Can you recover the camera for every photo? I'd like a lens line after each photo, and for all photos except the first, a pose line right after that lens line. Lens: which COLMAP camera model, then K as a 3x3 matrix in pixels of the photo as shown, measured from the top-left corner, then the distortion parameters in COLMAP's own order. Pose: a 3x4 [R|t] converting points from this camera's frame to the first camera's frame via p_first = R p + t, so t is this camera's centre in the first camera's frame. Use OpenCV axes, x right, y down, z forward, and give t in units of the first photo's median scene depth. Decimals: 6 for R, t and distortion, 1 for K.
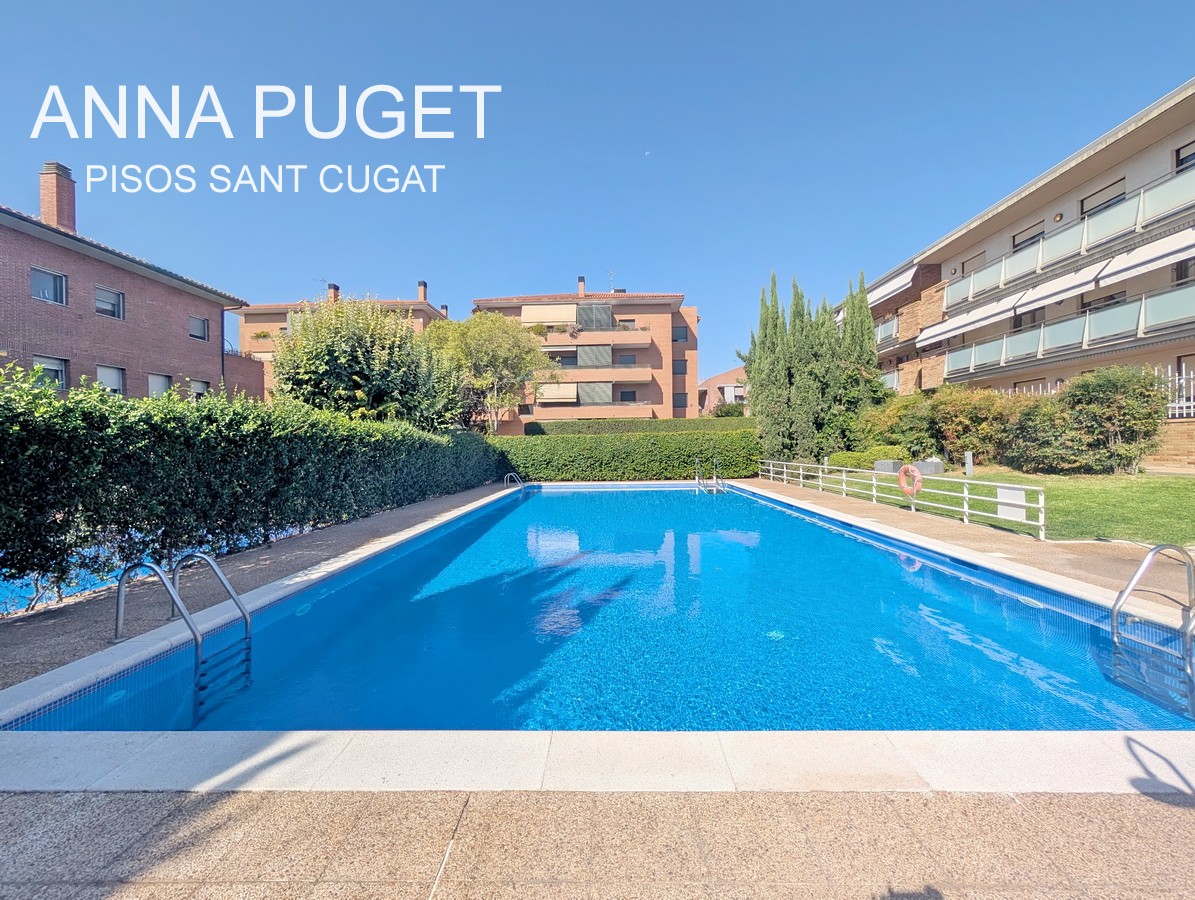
lens RADIAL K [[466.8, 0, 600.1], [0, 466.8, 447.5], [0, 0, 1]] dist [-0.000663, 0.000035]
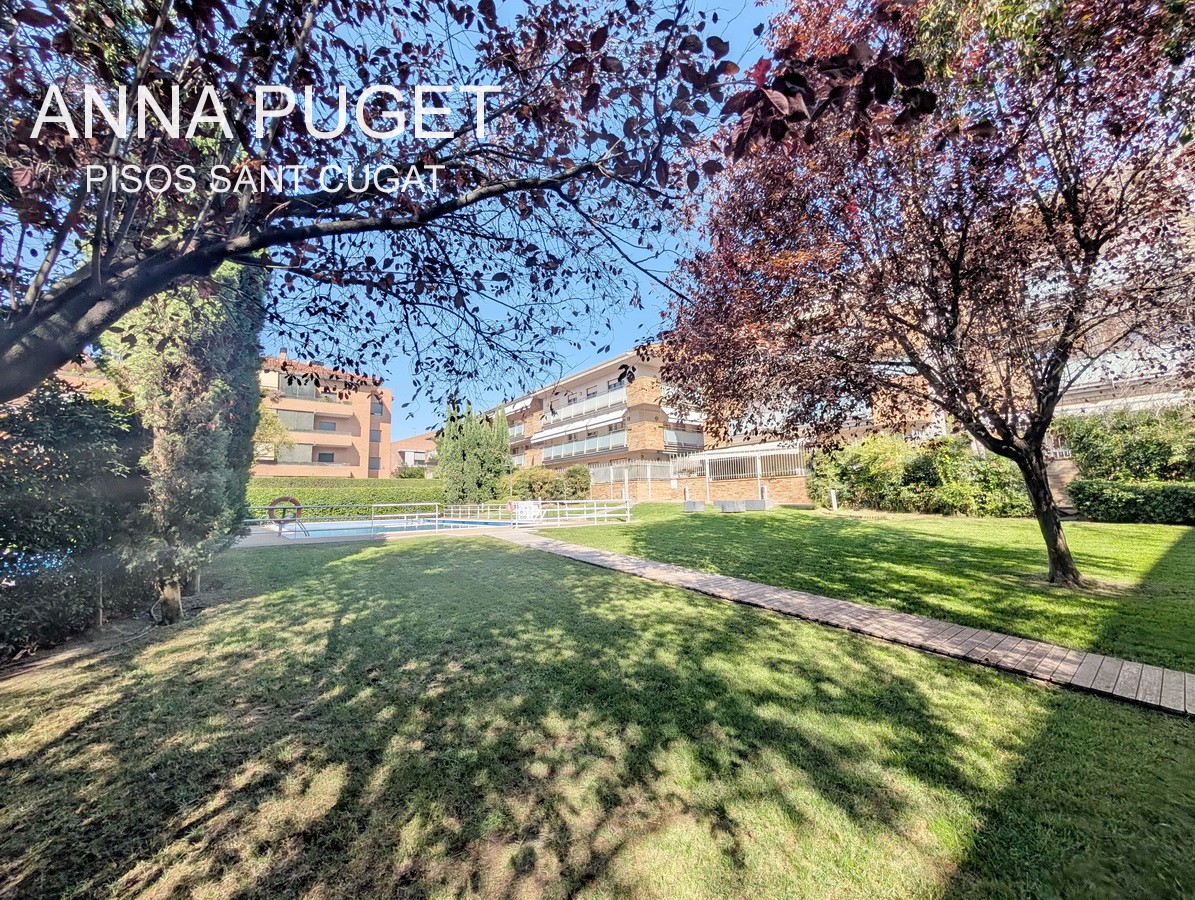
lens RADIAL K [[466.8, 0, 600.1], [0, 466.8, 447.5], [0, 0, 1]] dist [-0.000663, 0.000035]
pose [[0.777547, 0.072456, 0.624637, -0.226234], [0.011807, 0.991482, -0.129705, 0.037370], [-0.628714, 0.108227, 0.770068, -0.520015]]
